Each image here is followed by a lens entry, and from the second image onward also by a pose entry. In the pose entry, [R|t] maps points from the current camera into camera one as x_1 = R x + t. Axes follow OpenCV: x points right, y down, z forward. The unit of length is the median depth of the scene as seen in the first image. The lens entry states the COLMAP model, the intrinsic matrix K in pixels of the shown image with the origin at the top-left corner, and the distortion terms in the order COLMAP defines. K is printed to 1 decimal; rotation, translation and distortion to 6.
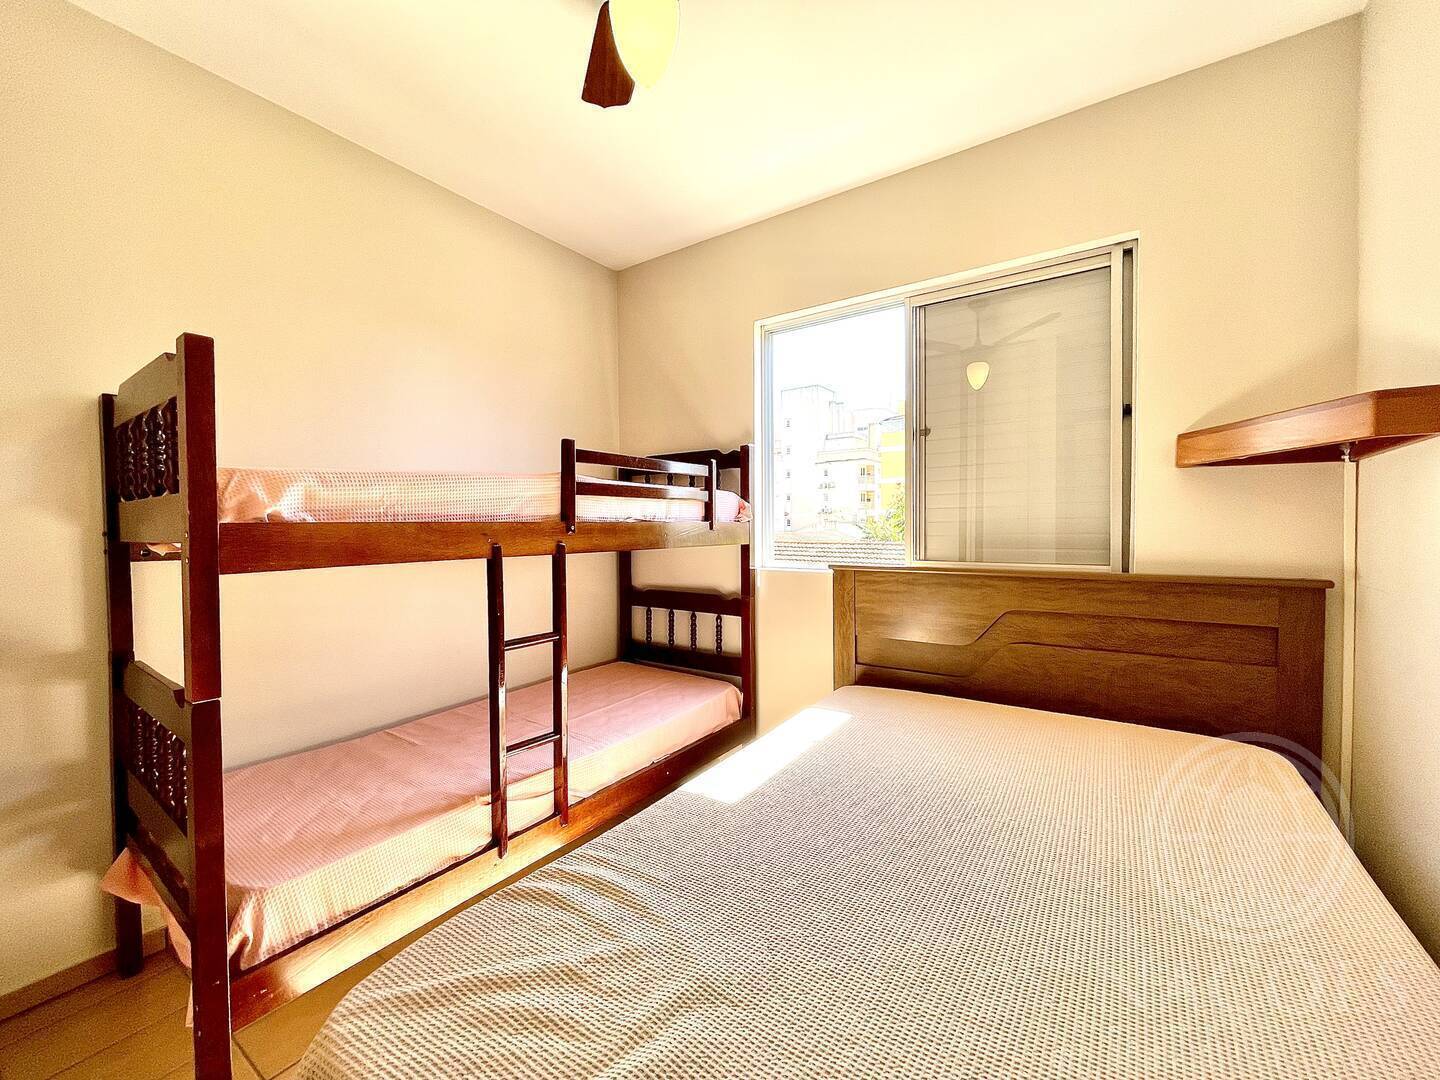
lens RADIAL K [[572.4, 0, 716.9], [0, 572.4, 540.5], [0, 0, 1]] dist [-0.000471, -0.000321]
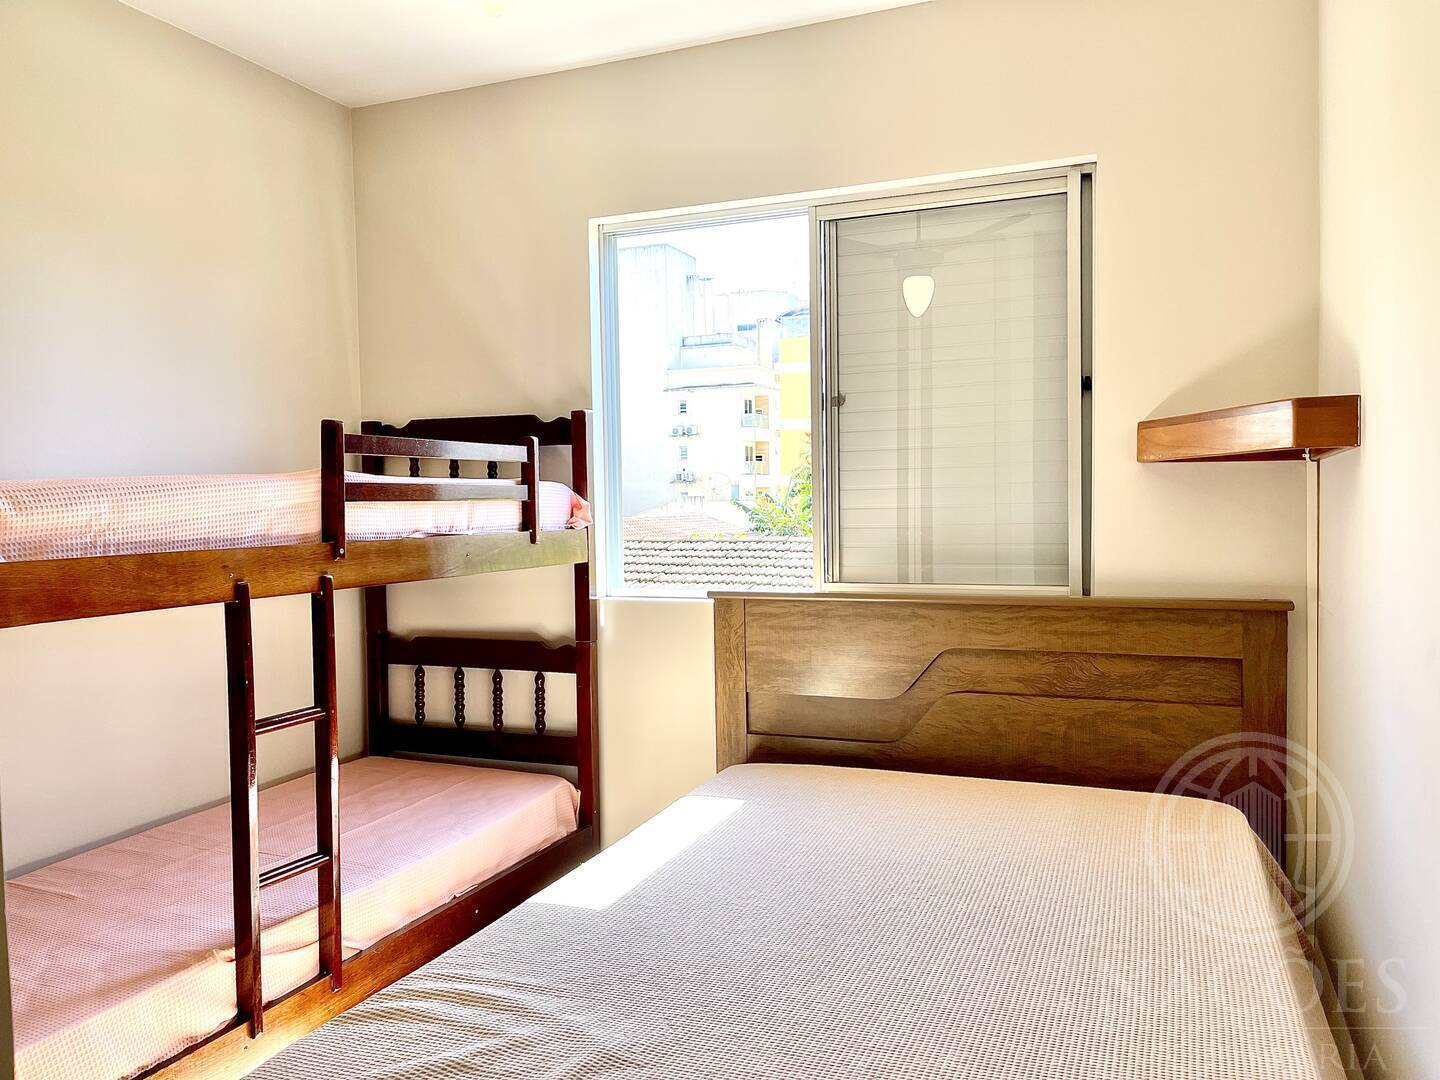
lens RADIAL K [[1067.3, 0, 720.0], [0, 1067.3, 540.0], [0, 0, 1]] dist [0.049730, -0.060066]
pose [[0.975402, -0.013811, 0.220000, -0.083700], [0.012328, 0.999891, 0.008112, -0.035510], [-0.220088, -0.005201, 0.975466, -0.298338]]
